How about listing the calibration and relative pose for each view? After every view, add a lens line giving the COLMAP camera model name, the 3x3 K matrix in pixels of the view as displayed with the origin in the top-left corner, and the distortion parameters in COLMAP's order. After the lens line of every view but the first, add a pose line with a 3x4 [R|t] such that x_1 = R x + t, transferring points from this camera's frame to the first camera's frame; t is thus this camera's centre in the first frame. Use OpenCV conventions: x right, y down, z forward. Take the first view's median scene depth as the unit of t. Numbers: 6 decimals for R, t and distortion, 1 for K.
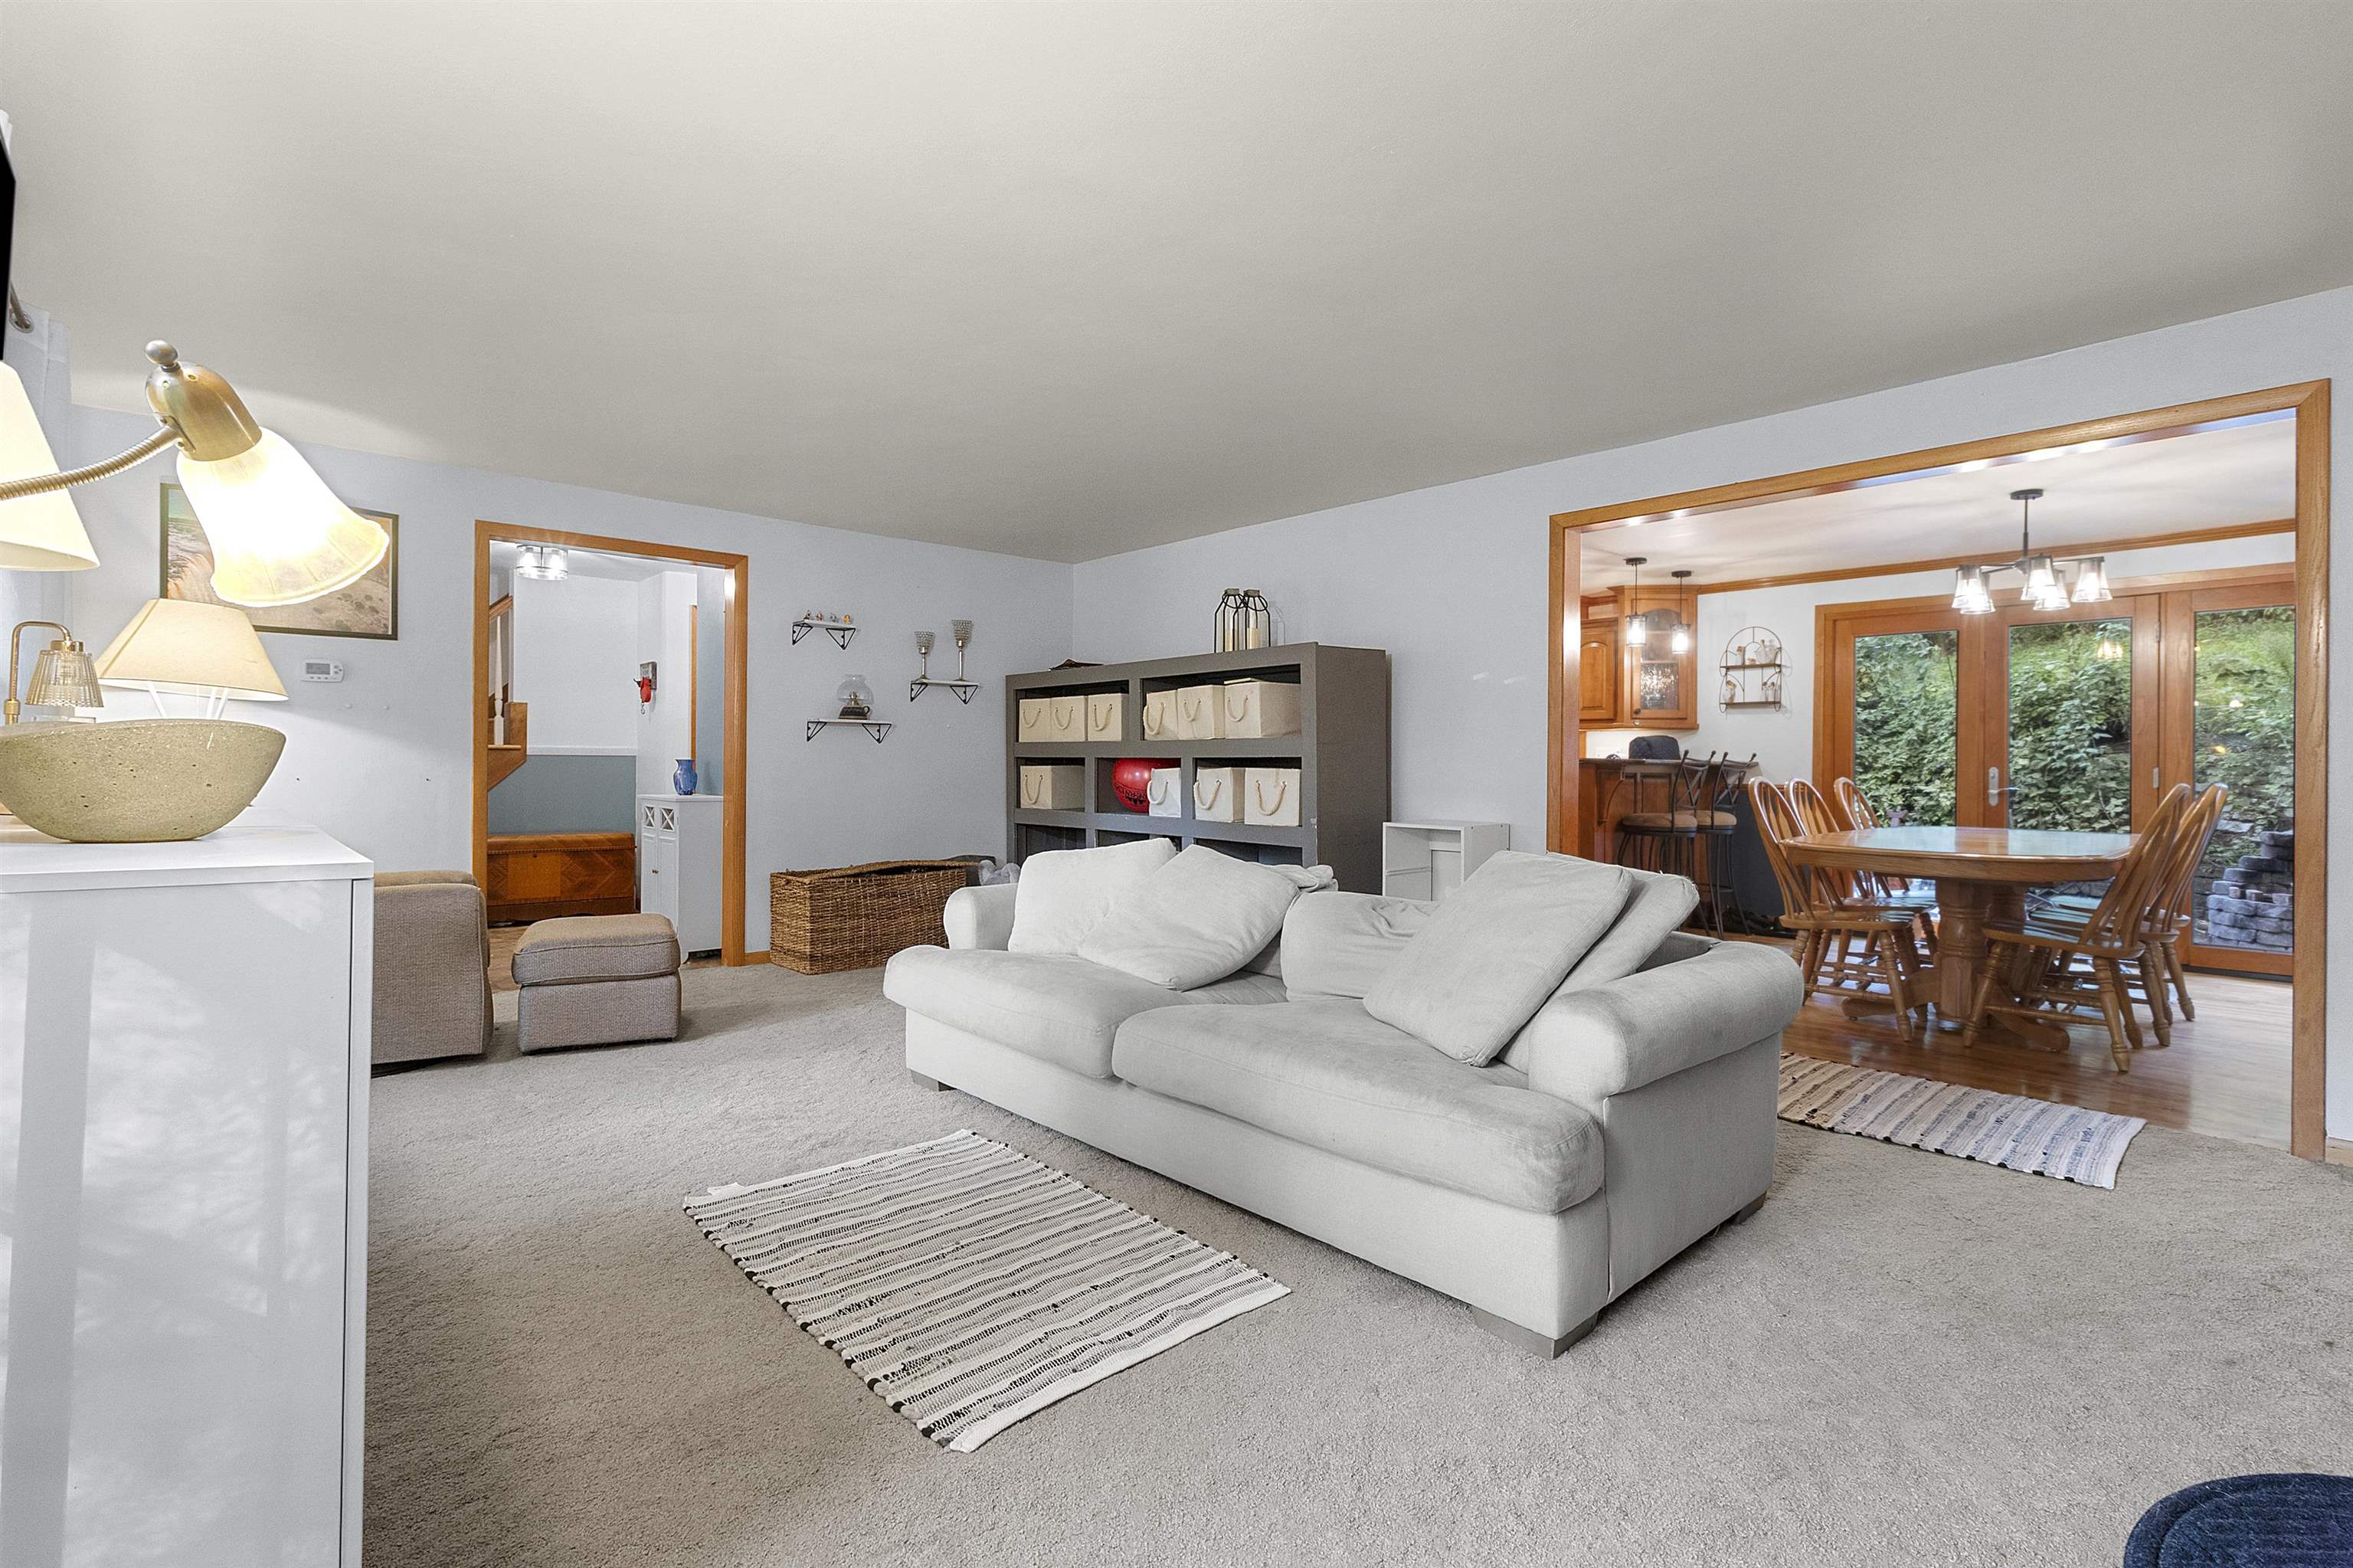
lens RADIAL K [[1074.3, 0, 1176.0], [0, 1074.3, 774.9], [0, 0, 1]] dist [-0.001722, -0.001392]
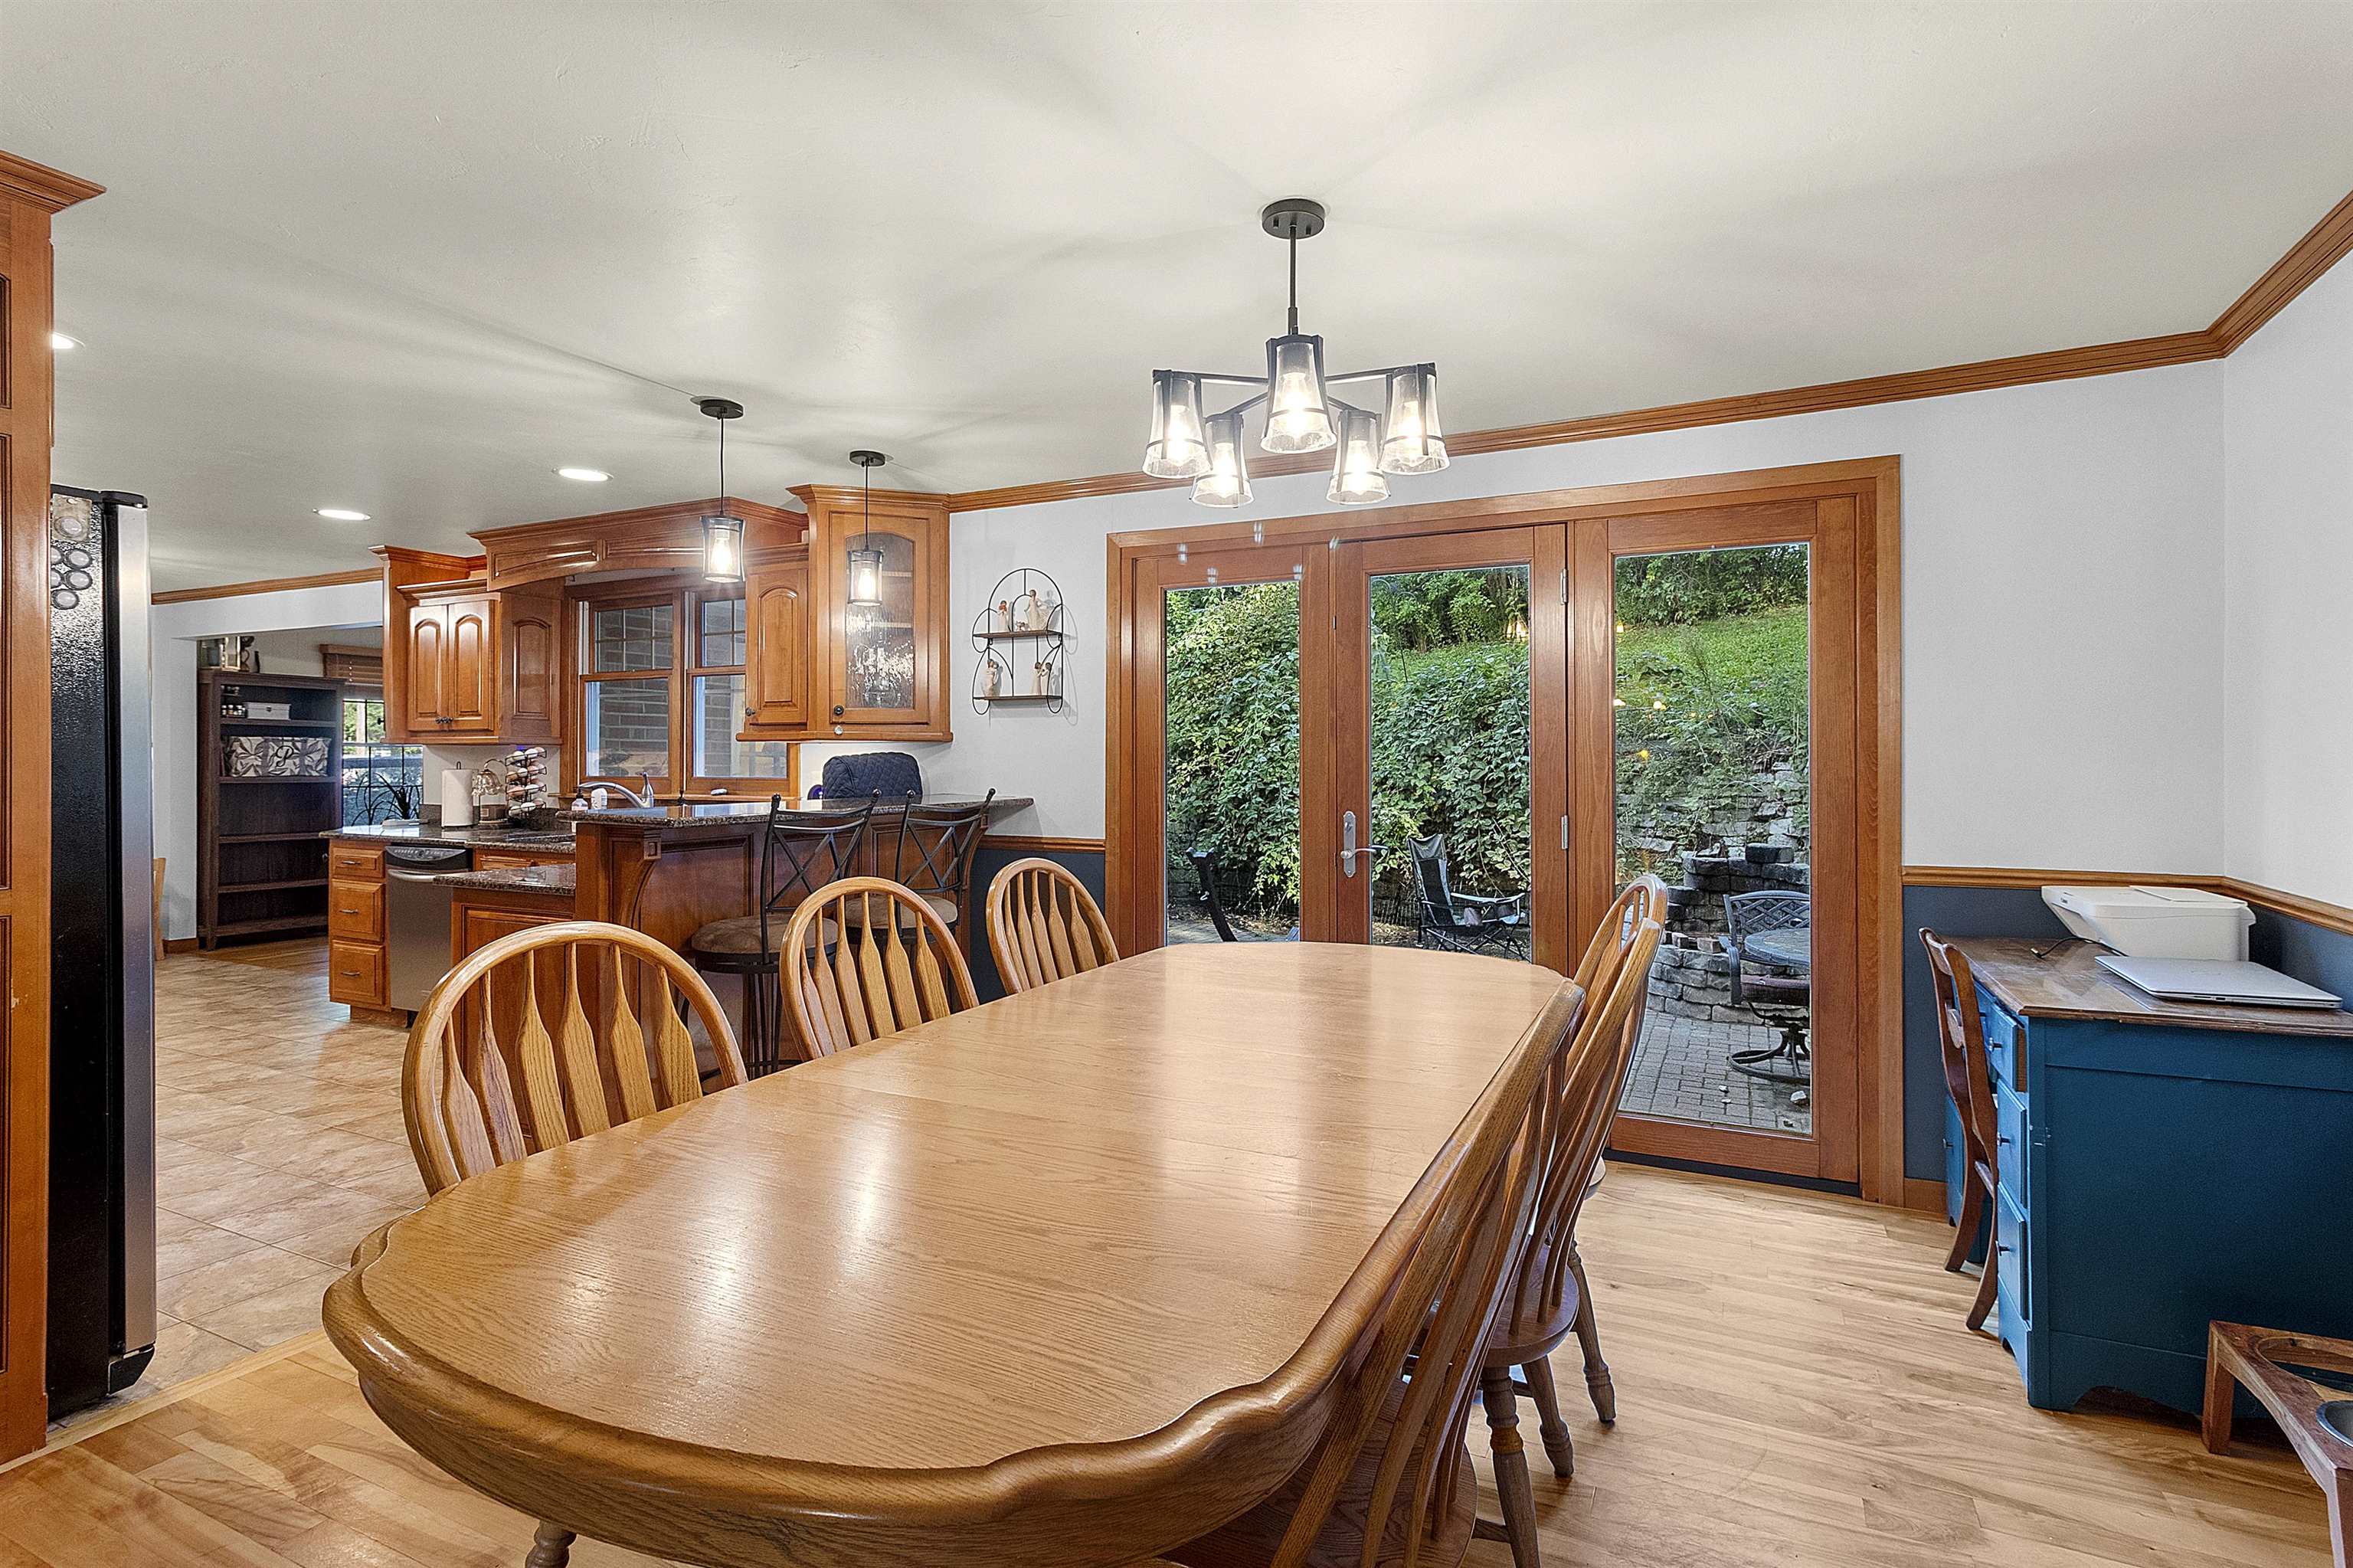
lens RADIAL K [[1125.9, 0, 1177.7], [0, 1125.9, 762.7], [0, 0, 1]] dist [0.002570, -0.000010]
pose [[0.928068, -0.008475, 0.372315, 0.382279], [0.010235, 0.999944, -0.002753, -0.028927], [-0.372271, 0.006366, 0.928102, 0.395733]]
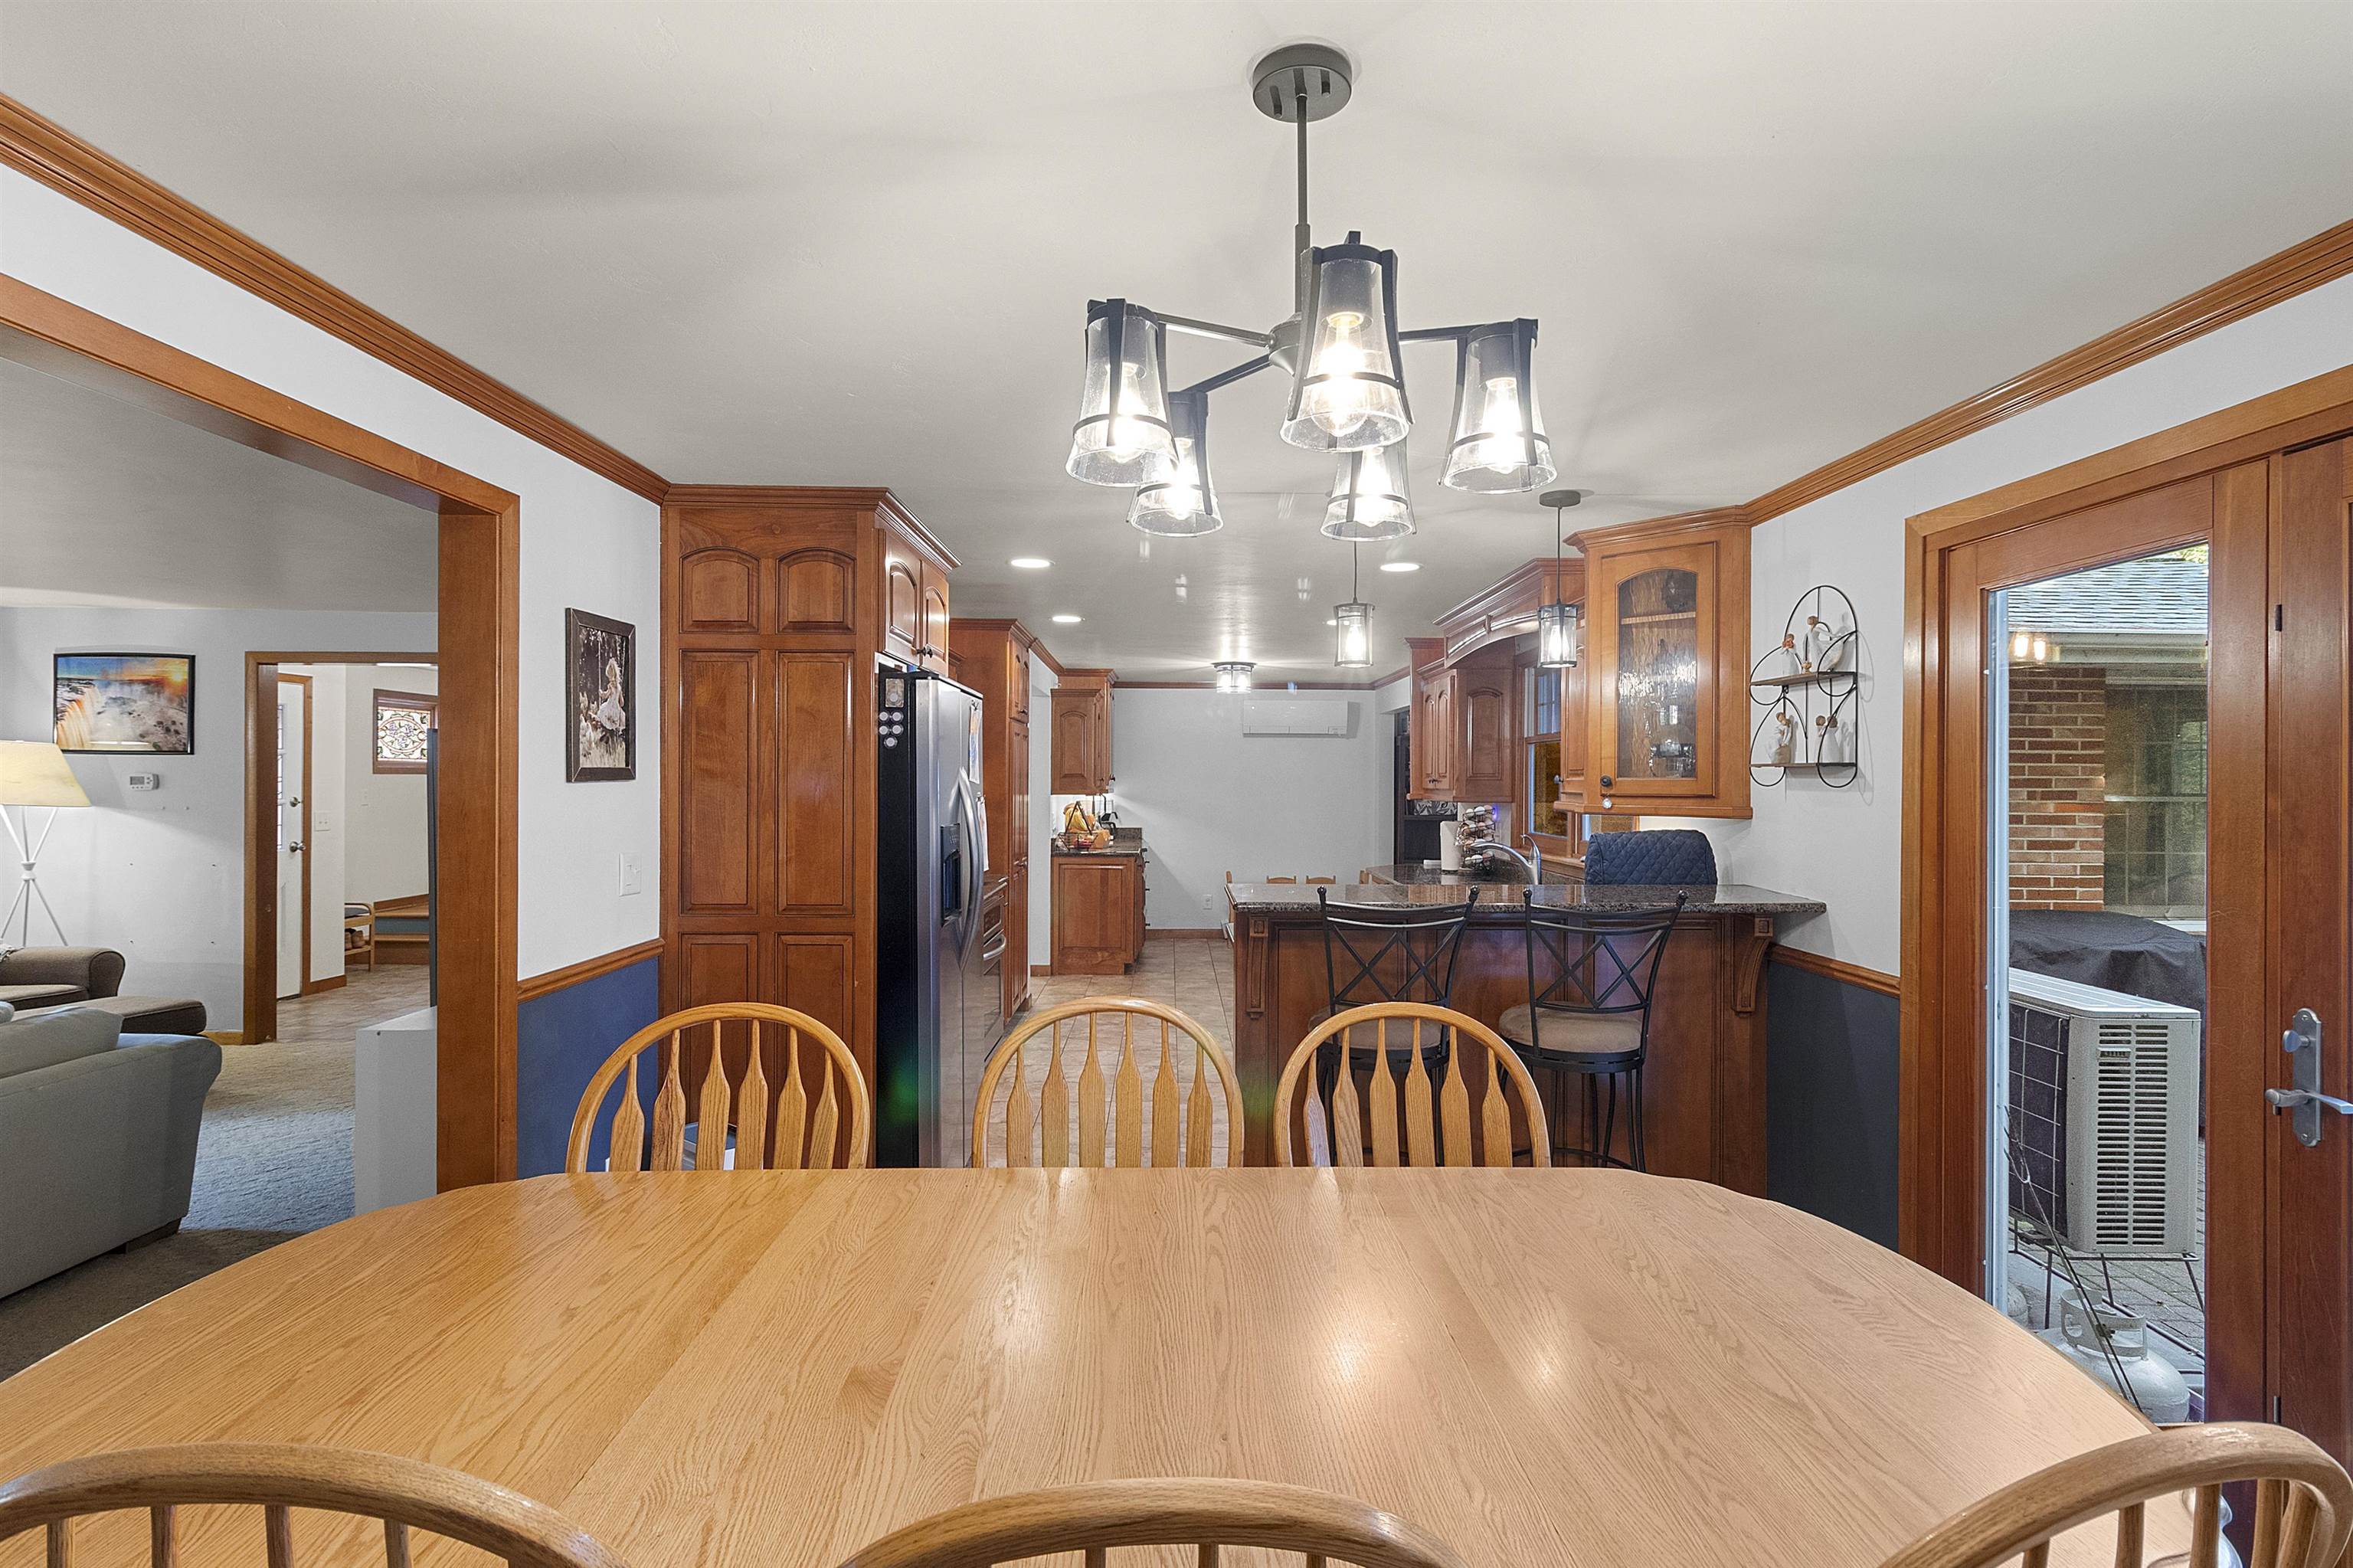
lens RADIAL K [[1075.0, 0, 1199.1], [0, 1075.0, 785.2], [0, 0, 1]] dist [0.000527, -0.000230]
pose [[0.754188, 0.000096, -0.656658, 0.625869], [-0.004672, 0.999975, -0.005220, -0.055057], [0.656642, 0.007005, 0.754170, 0.513504]]
